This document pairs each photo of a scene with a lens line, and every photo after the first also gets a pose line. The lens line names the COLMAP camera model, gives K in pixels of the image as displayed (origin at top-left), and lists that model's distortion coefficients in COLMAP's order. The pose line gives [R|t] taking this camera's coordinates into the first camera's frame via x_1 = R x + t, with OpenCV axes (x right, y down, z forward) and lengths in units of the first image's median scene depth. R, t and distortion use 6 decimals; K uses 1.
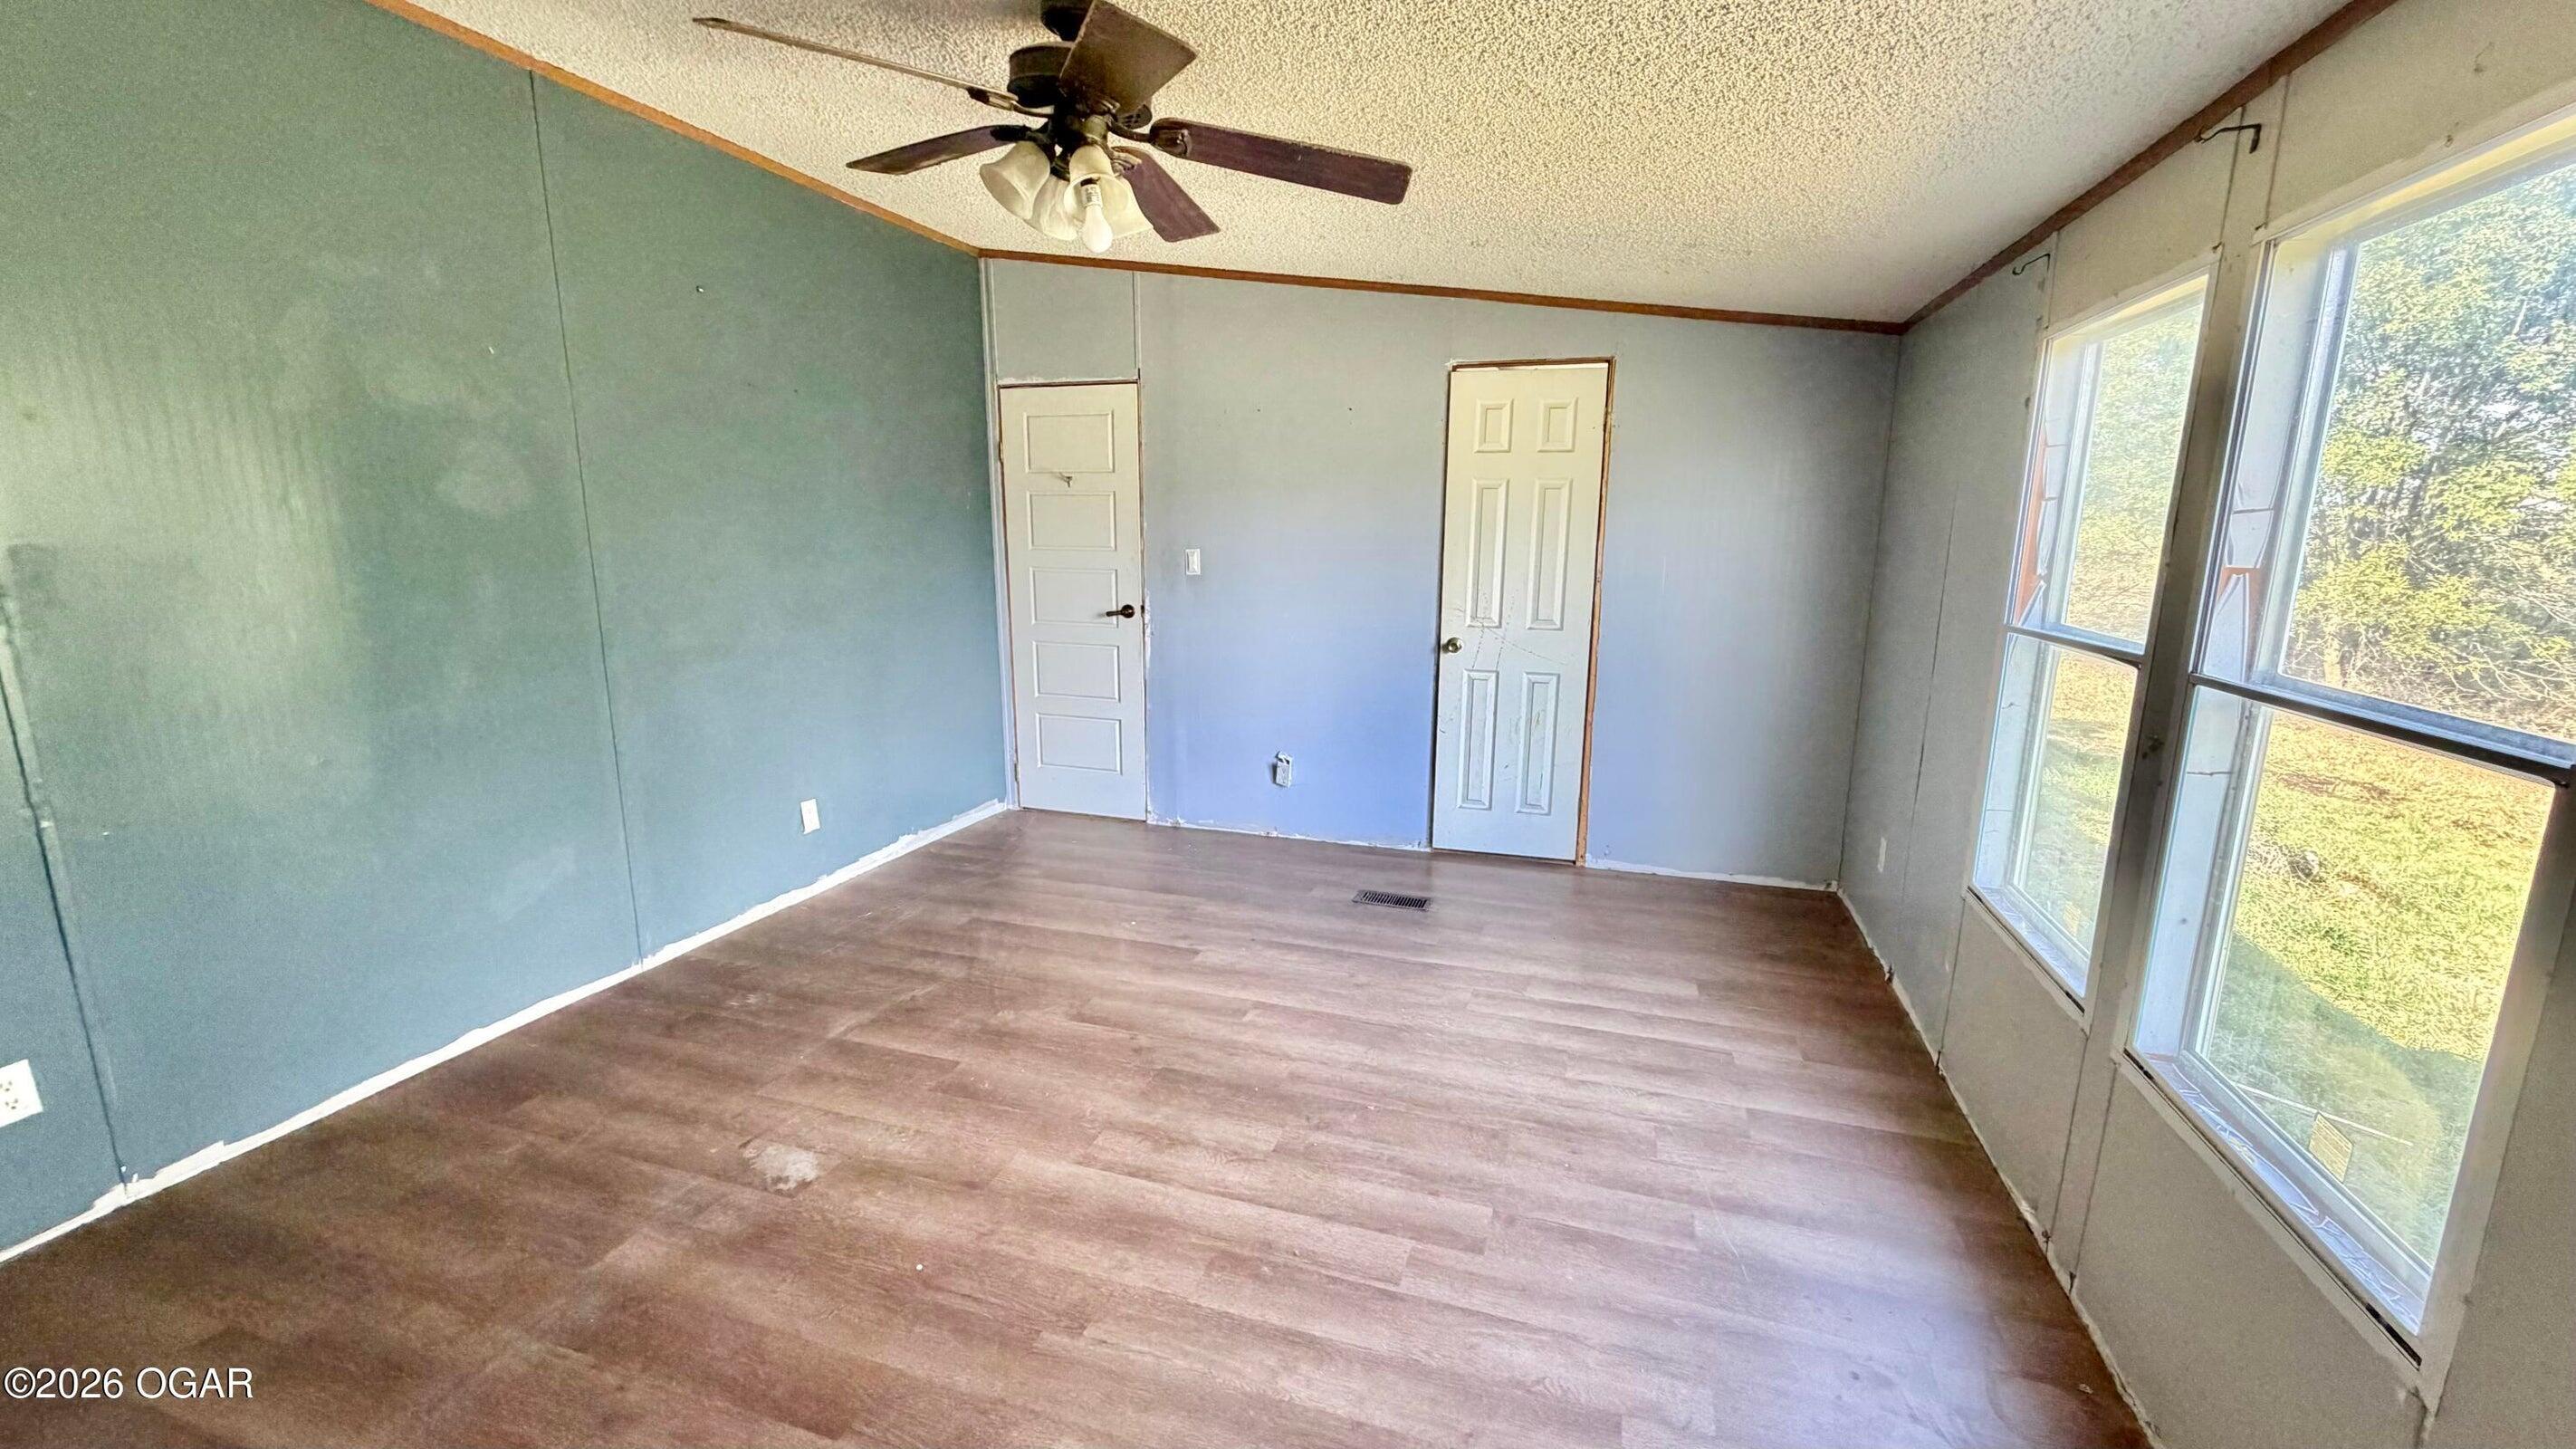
lens RADIAL K [[1030.0, 0, 1288.4], [0, 1030.0, 726.3], [0, 0, 1]] dist [0.002889, 0.000275]
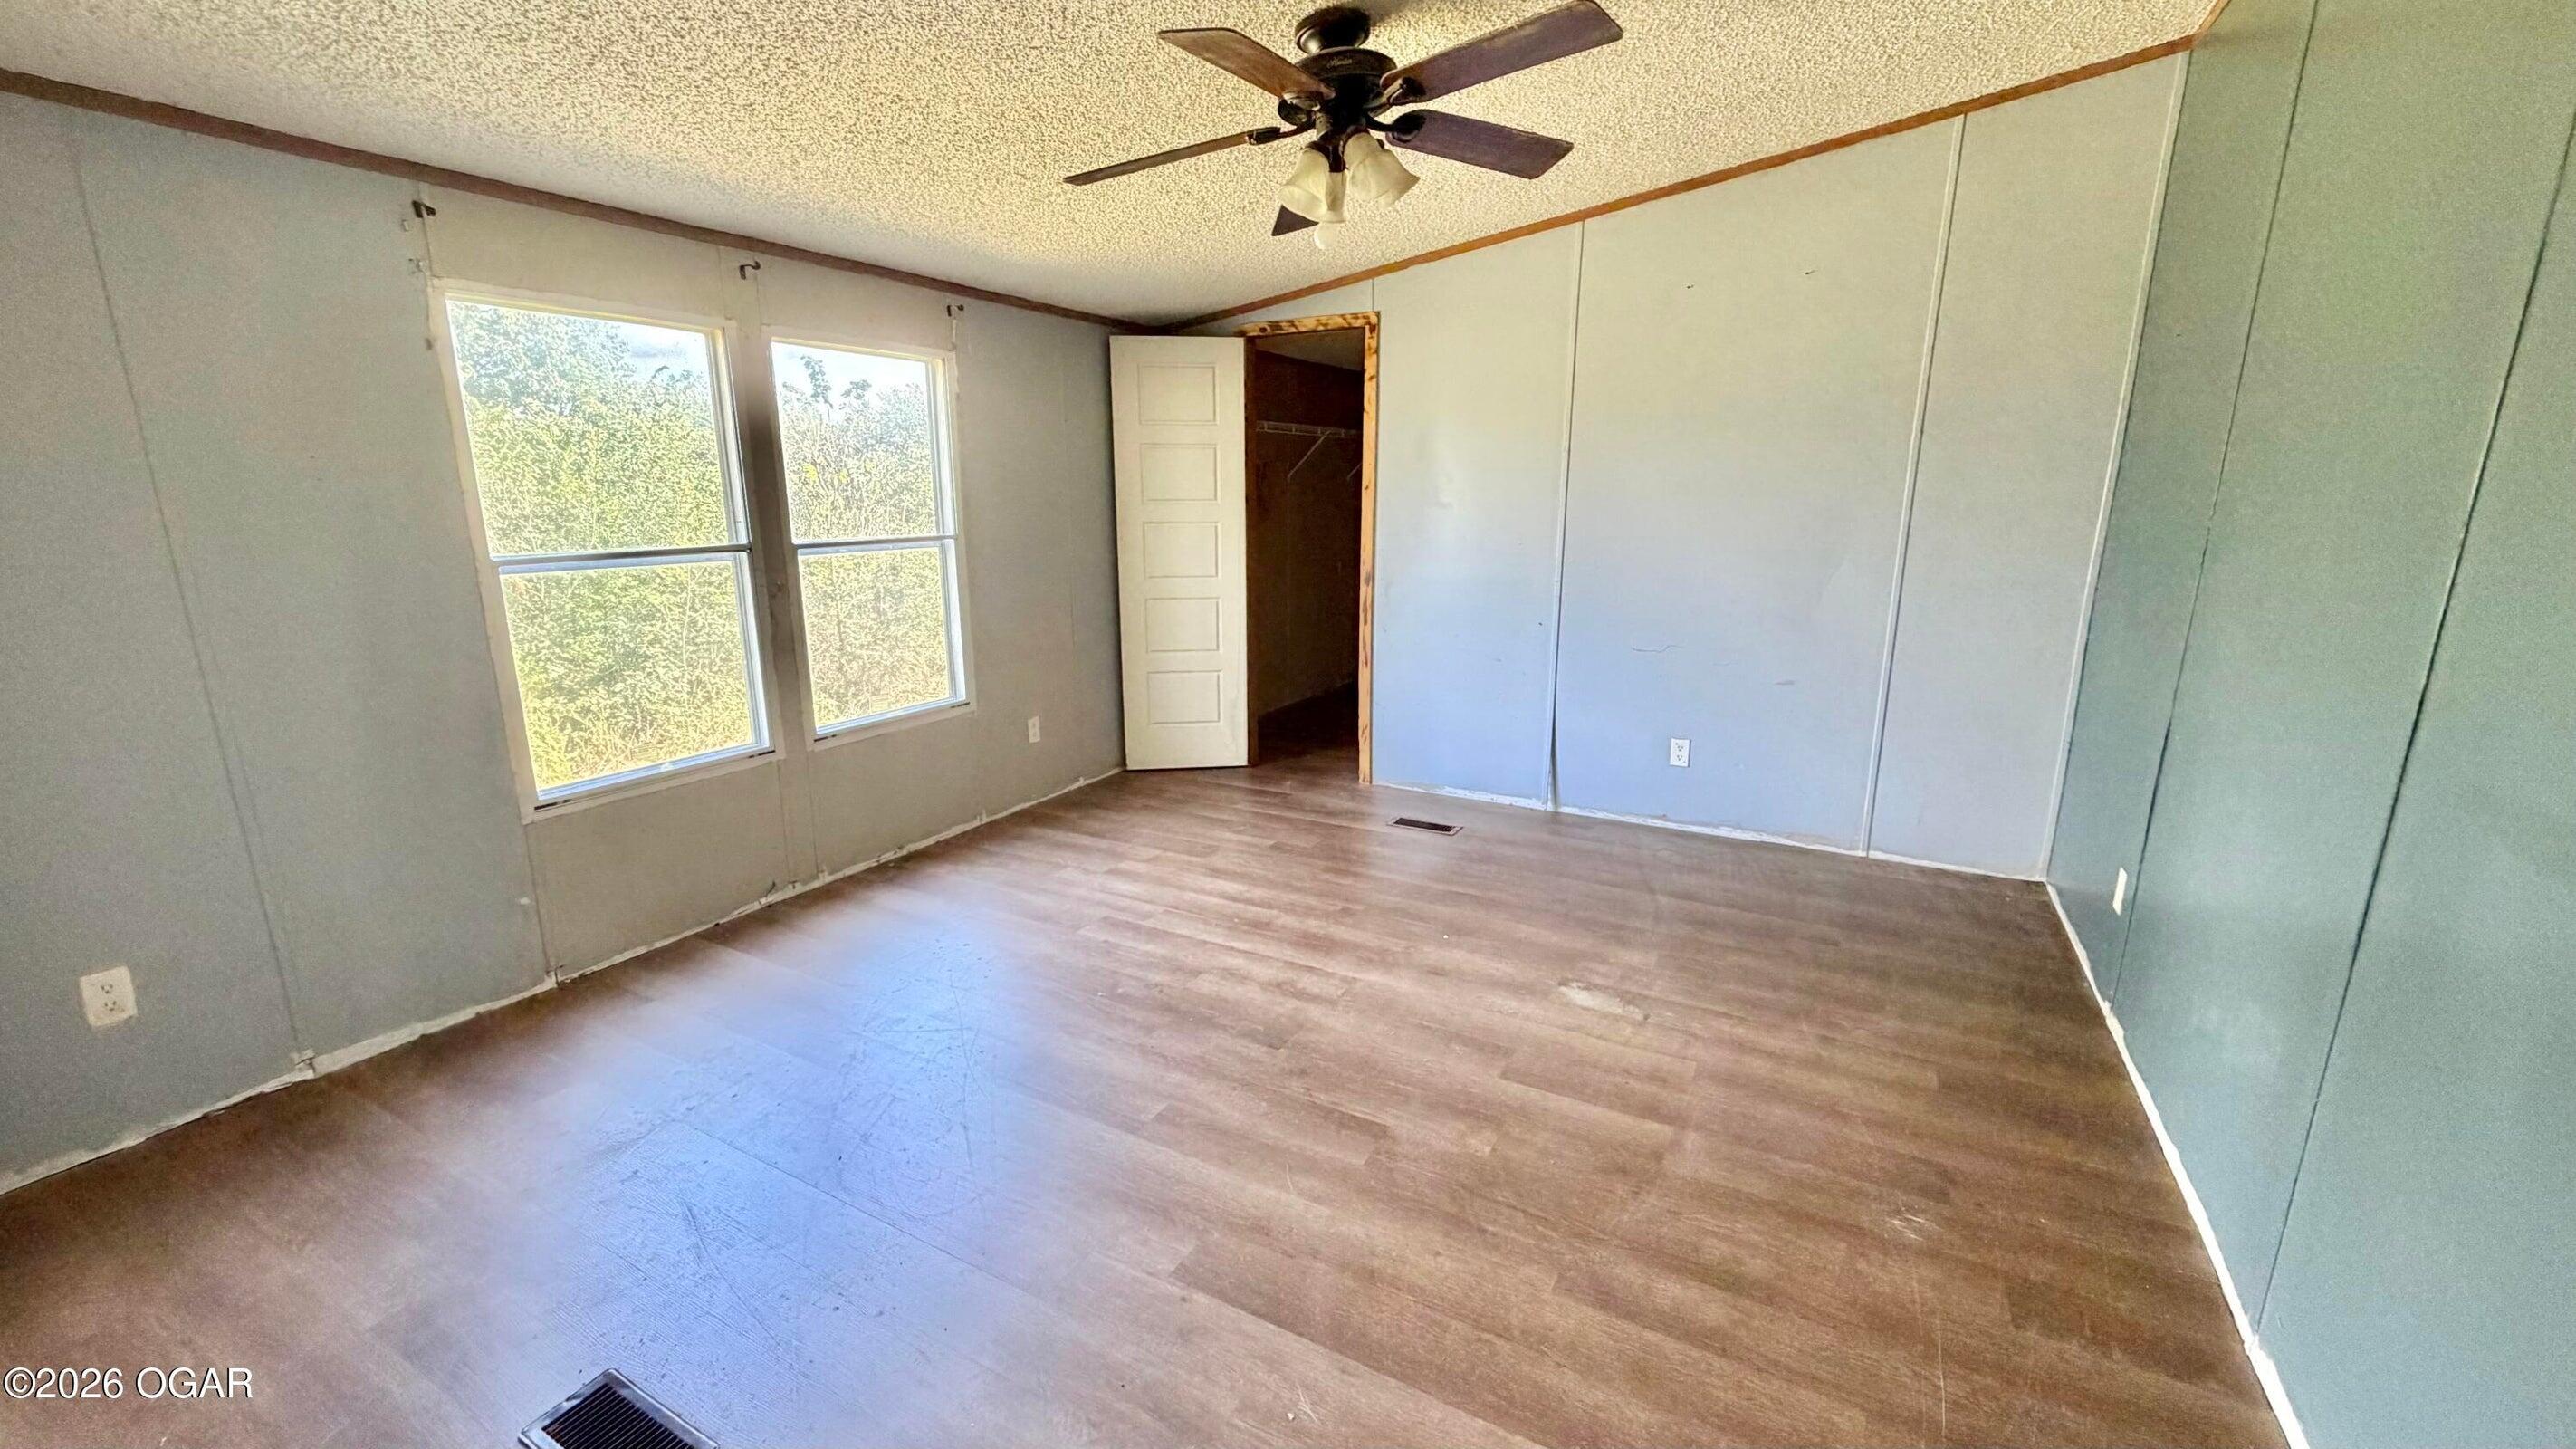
lens RADIAL K [[1030.0, 0, 1287.9], [0, 1030.0, 732.0], [0, 0, 1]] dist [0.002889, 0.000275]
pose [[-0.982047, -0.046348, 0.182856, -0.319286], [0.033474, 0.911147, 0.410719, -0.353007], [-0.185645, 0.409466, -0.893238, 1.900985]]
